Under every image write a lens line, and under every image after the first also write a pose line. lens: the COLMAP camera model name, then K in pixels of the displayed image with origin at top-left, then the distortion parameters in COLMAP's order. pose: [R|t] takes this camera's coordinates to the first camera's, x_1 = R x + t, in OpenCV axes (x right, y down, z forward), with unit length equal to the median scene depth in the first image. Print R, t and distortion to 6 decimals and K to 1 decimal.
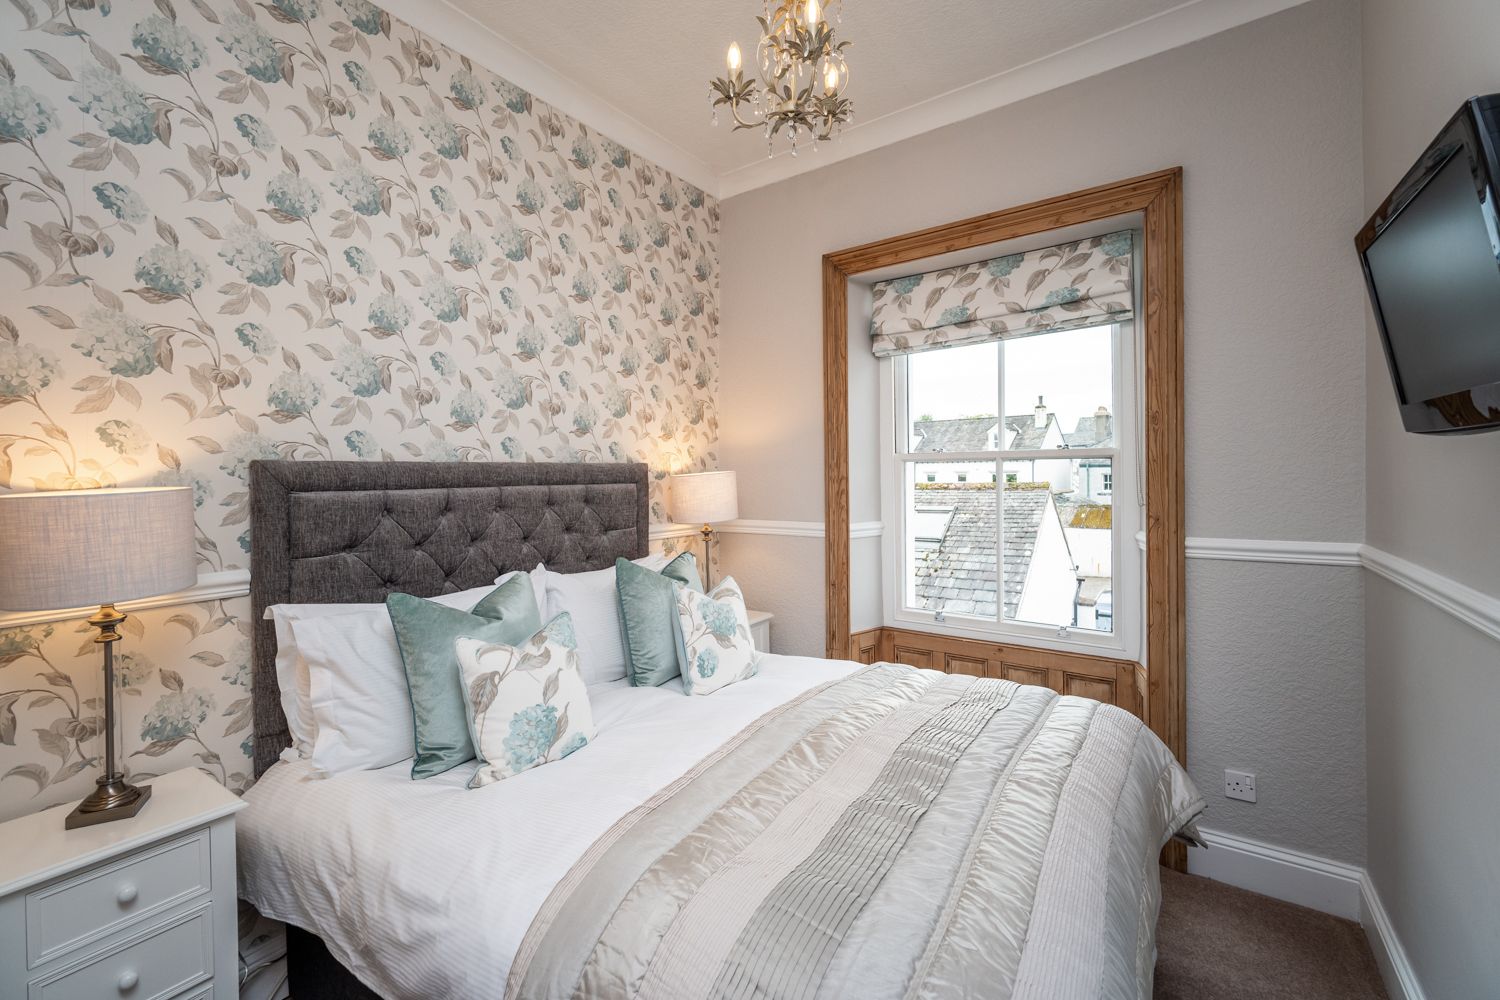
lens RADIAL K [[650.6, 0, 782.3], [0, 650.6, 459.2], [0, 0, 1]] dist [-0.015773, 0.000519]
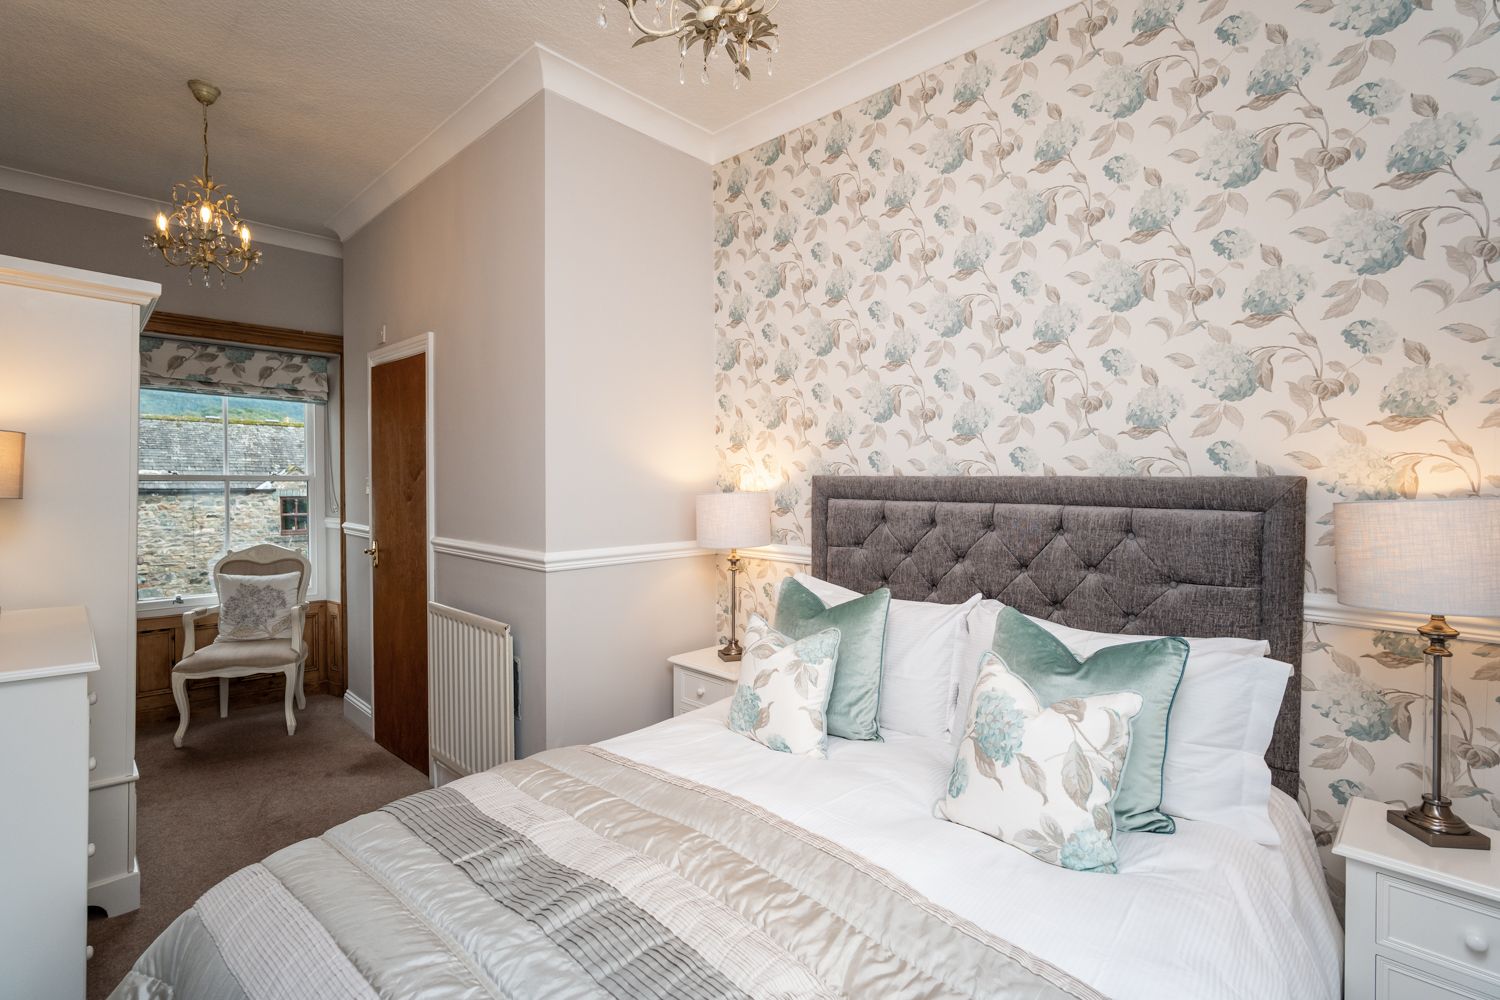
lens RADIAL K [[650.6, 0, 753.9], [0, 650.6, 502.4], [0, 0, 1]] dist [-0.015773, 0.000519]
pose [[-0.183628, 0.034406, -0.982393, 0.461659], [0.007102, 0.999408, 0.033674, 0.007803], [0.982970, -0.000794, -0.183764, 0.754742]]
